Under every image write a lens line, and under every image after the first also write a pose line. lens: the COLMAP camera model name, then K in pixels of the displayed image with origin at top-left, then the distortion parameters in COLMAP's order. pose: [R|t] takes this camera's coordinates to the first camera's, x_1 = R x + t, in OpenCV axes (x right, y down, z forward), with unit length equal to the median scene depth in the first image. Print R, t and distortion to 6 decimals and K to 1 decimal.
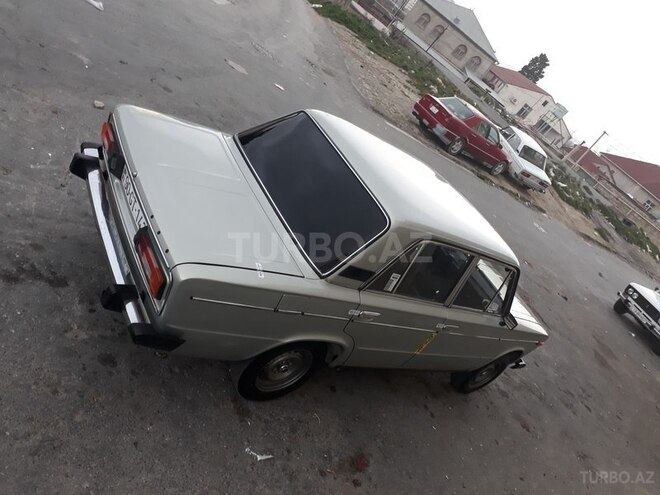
lens RADIAL K [[523.2, 0, 330.0], [0, 523.2, 247.5], [0, 0, 1]] dist [0.000081, -0.003230]
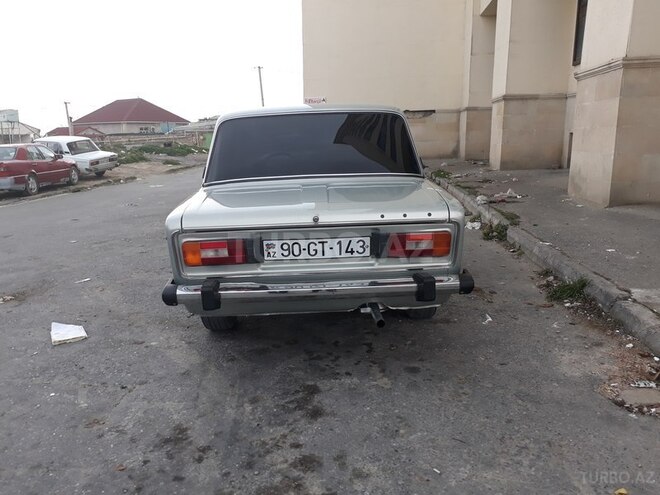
lens RADIAL K [[518.4, 0, 330.0], [0, 518.4, 247.5], [0, 0, 1]] dist [0.026688, -0.003648]
pose [[0.392314, -0.731245, 0.558005, -0.124718], [0.706545, 0.627994, 0.326216, -0.052084], [-0.588968, 0.266277, 0.763029, 0.039918]]
